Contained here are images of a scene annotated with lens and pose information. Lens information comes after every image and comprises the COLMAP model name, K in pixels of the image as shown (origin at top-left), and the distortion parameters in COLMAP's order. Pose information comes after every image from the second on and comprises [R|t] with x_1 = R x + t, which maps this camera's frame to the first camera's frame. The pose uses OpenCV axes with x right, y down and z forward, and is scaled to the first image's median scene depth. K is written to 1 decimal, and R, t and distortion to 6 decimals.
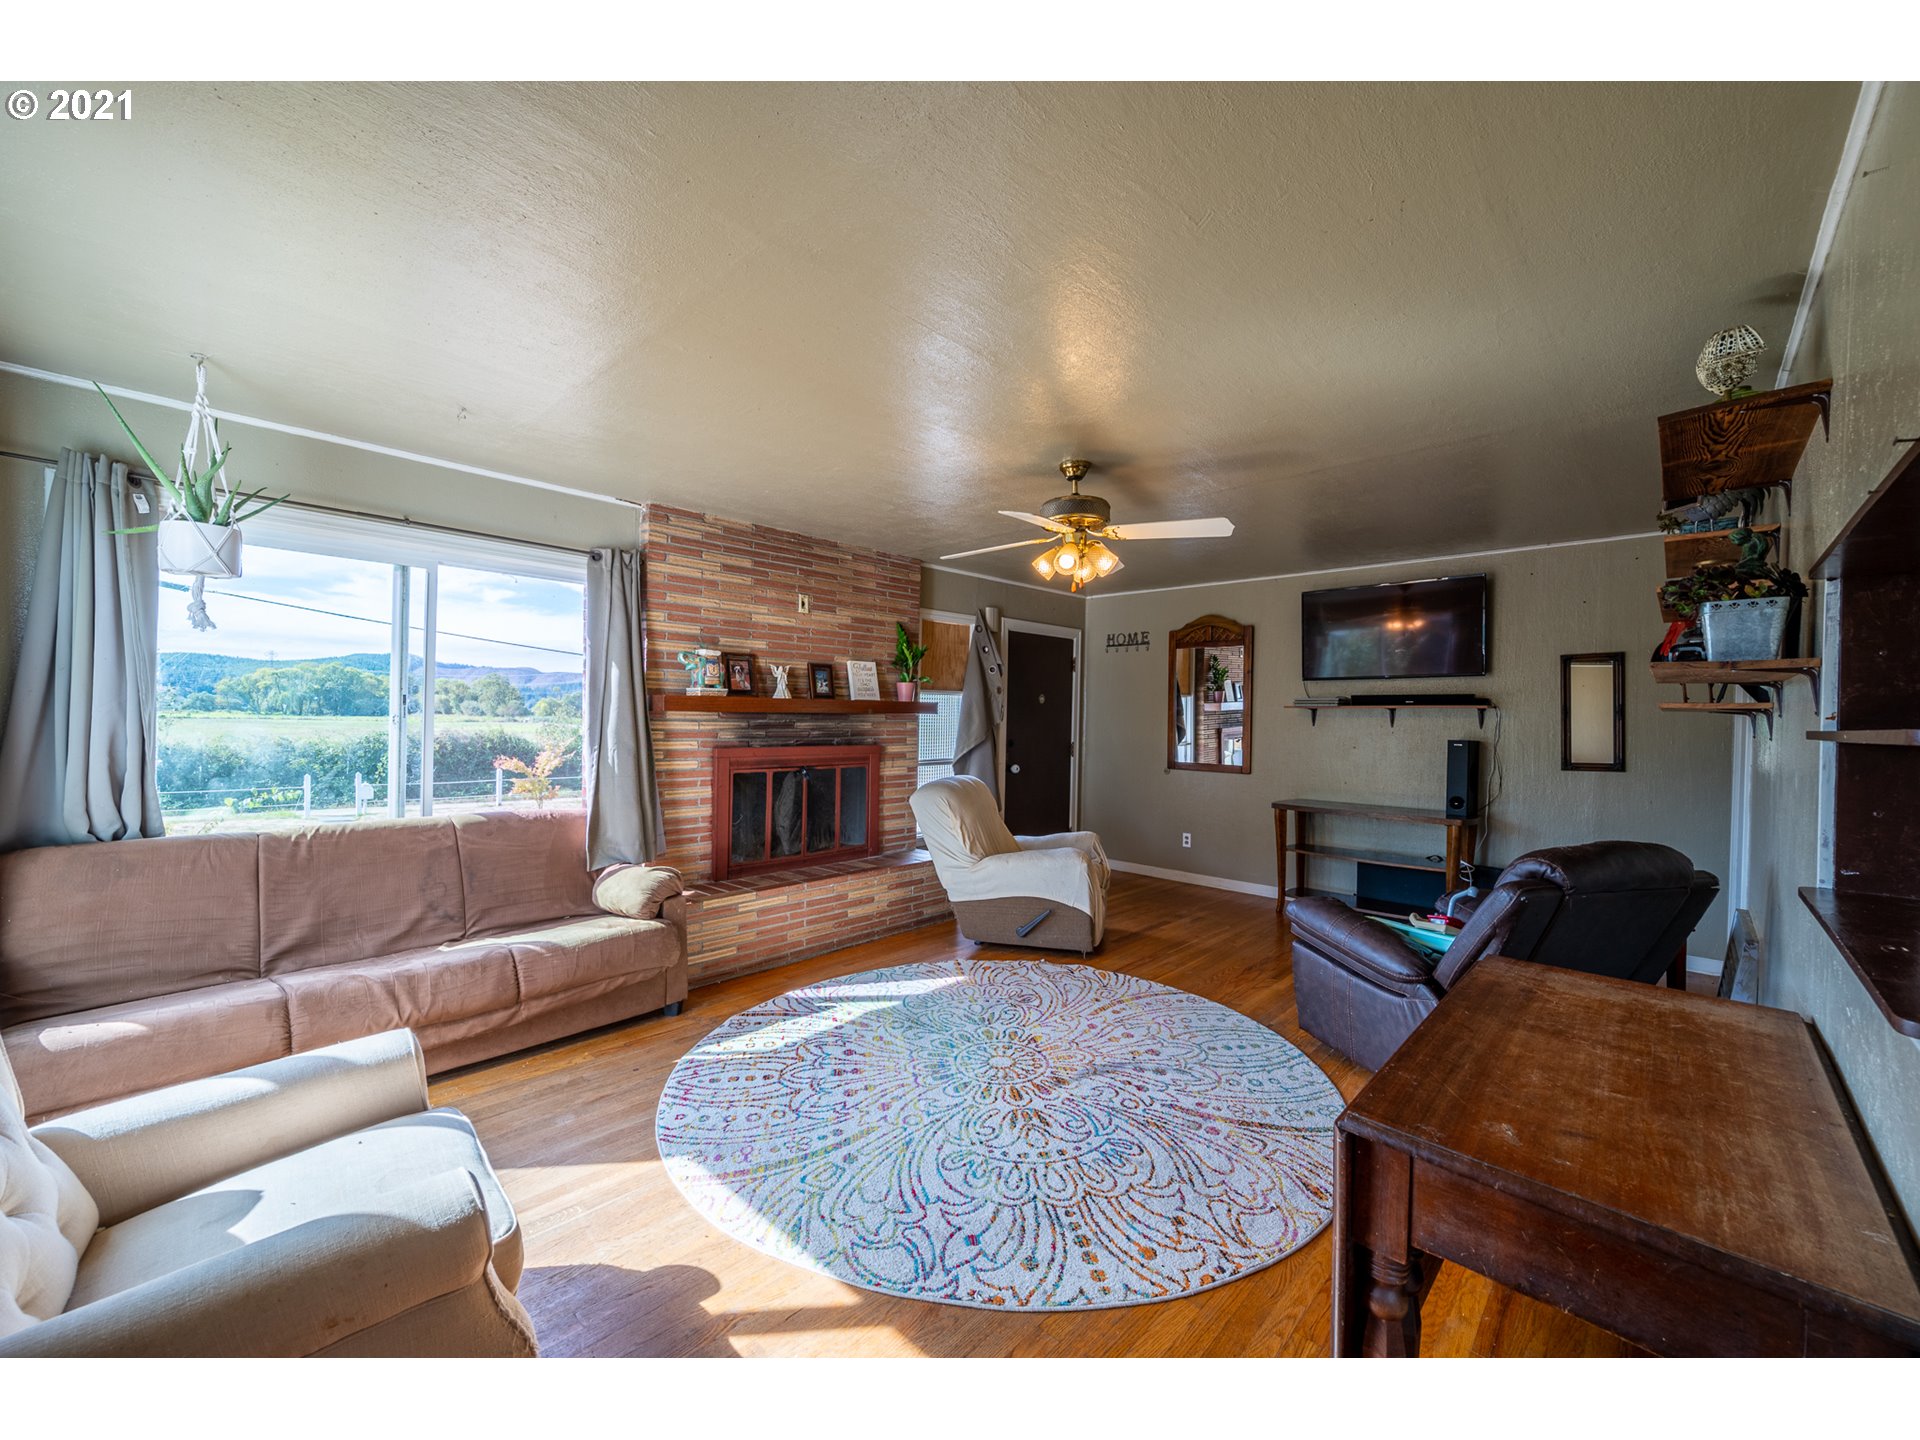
lens RADIAL K [[760.0, 0, 957.8], [0, 760.0, 729.8], [0, 0, 1]] dist [-0.001839, -0.000158]
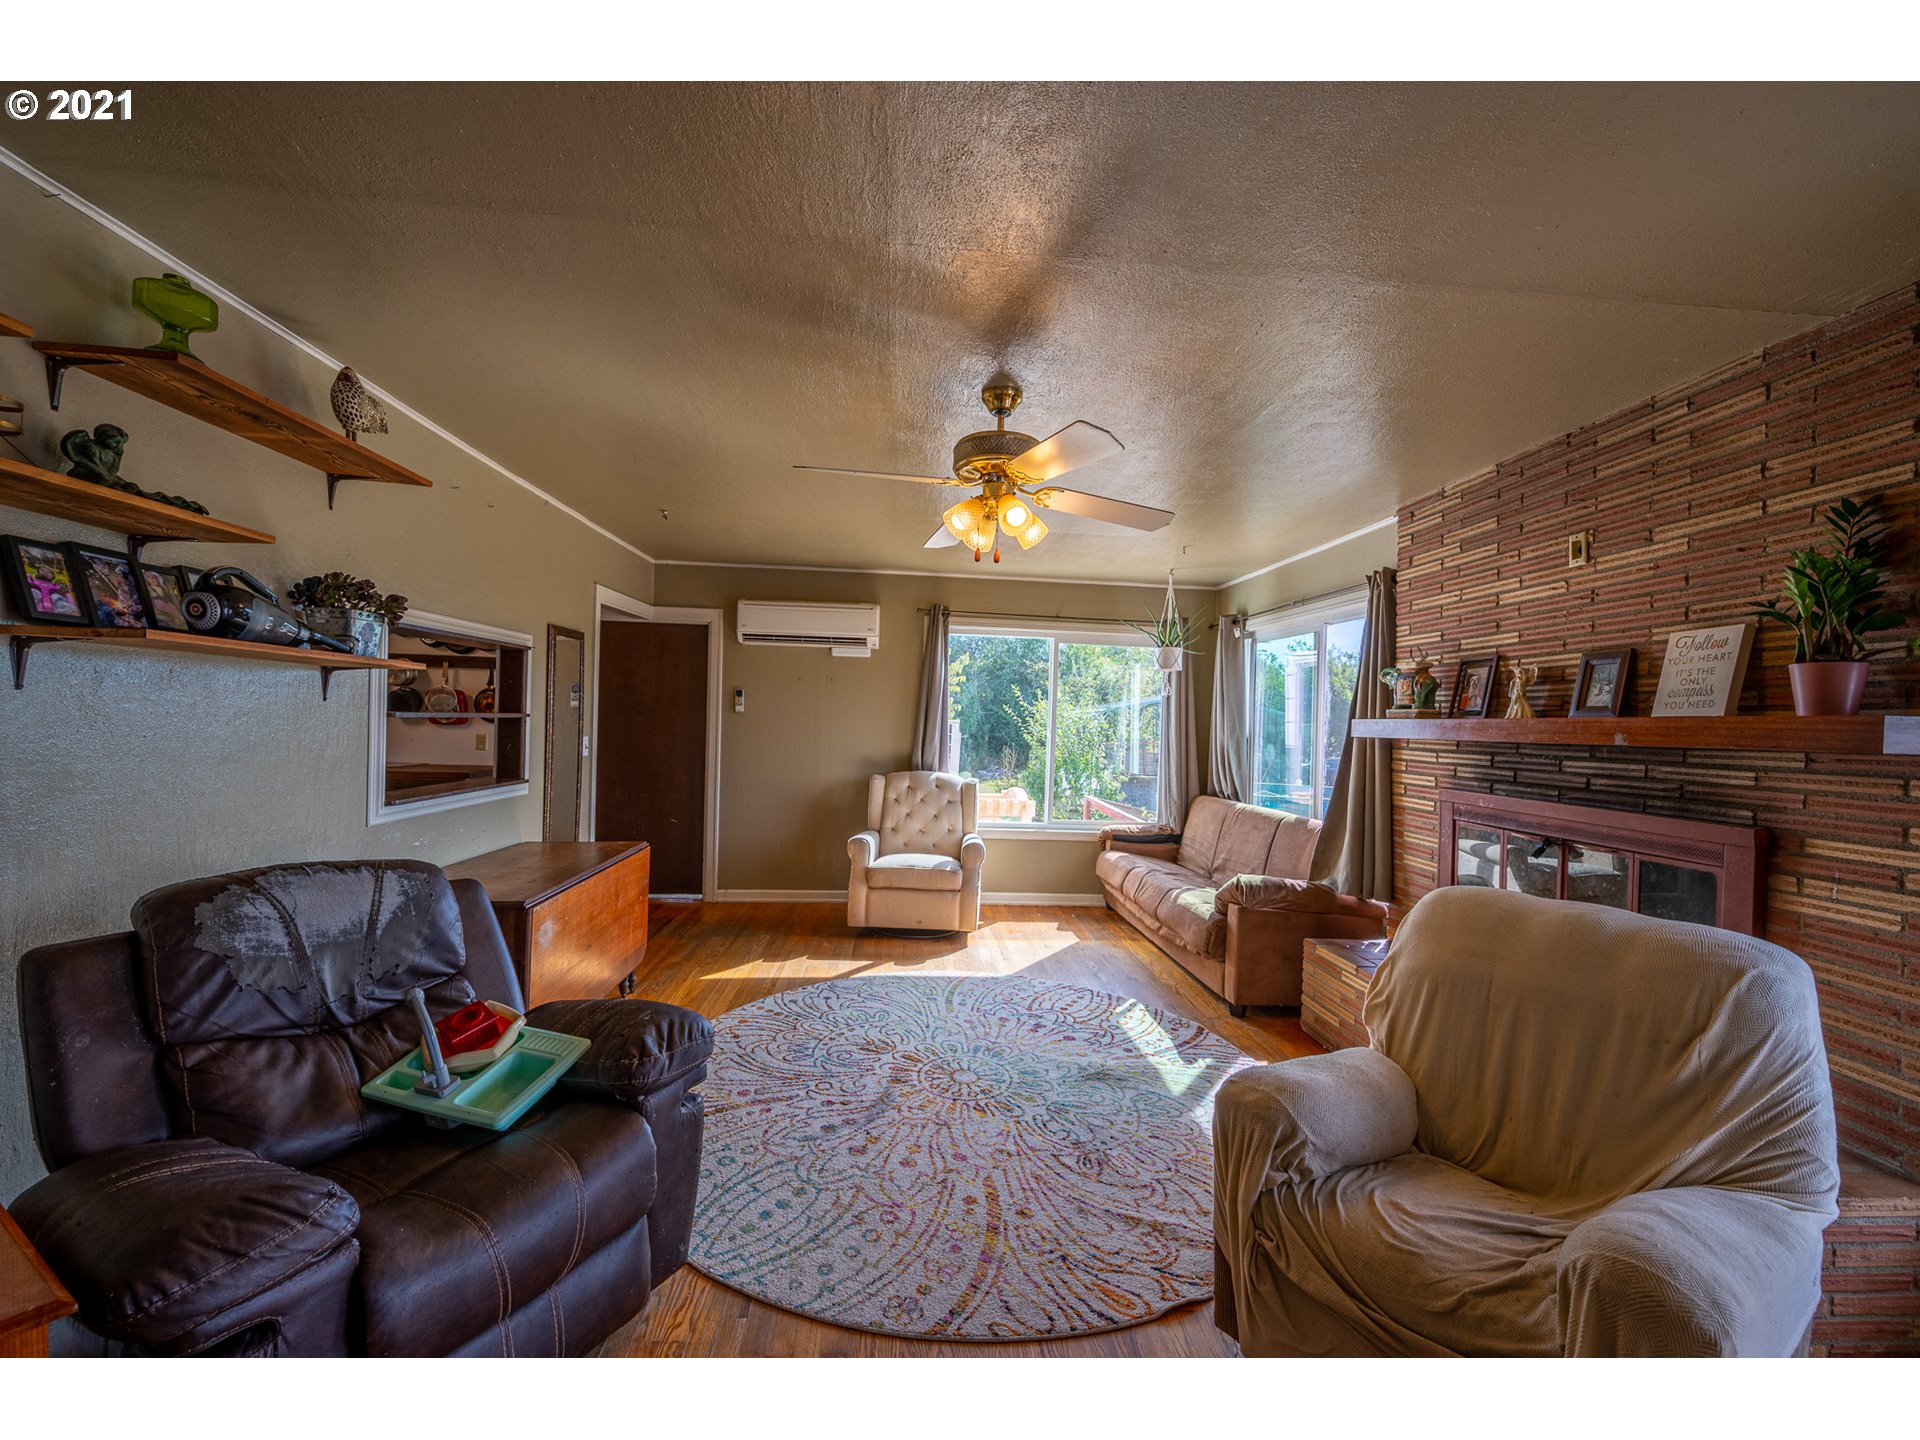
lens RADIAL K [[760.0, 0, 965.7], [0, 760.0, 724.8], [0, 0, 1]] dist [-0.001839, -0.000158]
pose [[-0.663948, -0.030297, -0.747165, 0.769462], [-0.051723, 0.998646, 0.005467, -0.024315], [0.745988, 0.042276, -0.664616, 1.559423]]
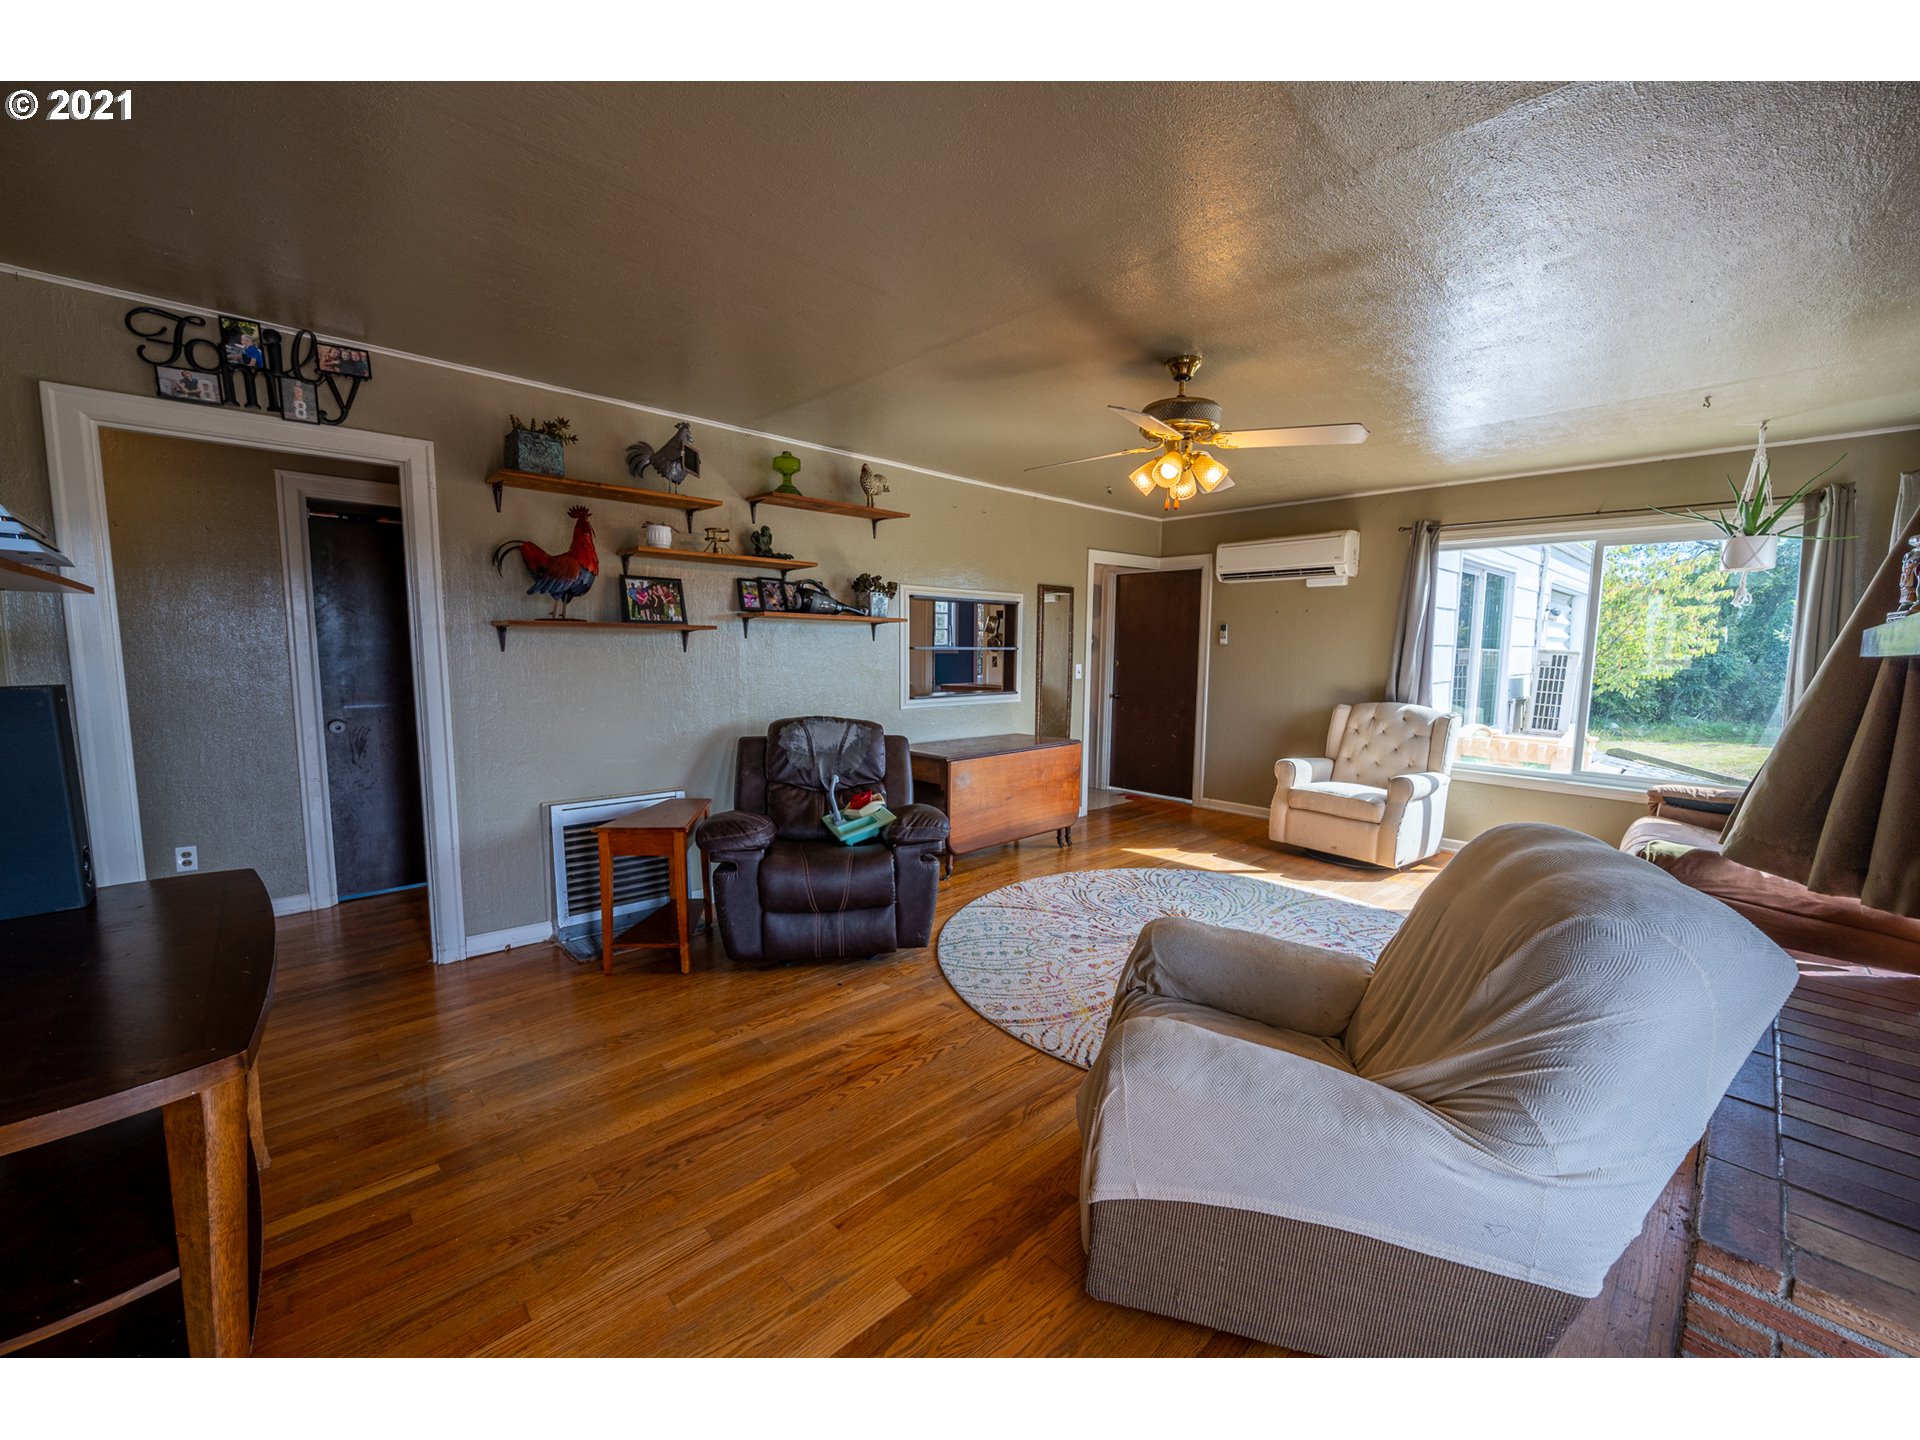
lens RADIAL K [[760.0, 0, 958.9], [0, 760.0, 724.0], [0, 0, 1]] dist [-0.001839, -0.000158]
pose [[-0.998005, -0.031585, 0.054660, 0.369856], [-0.024812, 0.992412, 0.120431, -0.032497], [-0.058049, 0.118835, -0.991216, 2.035467]]
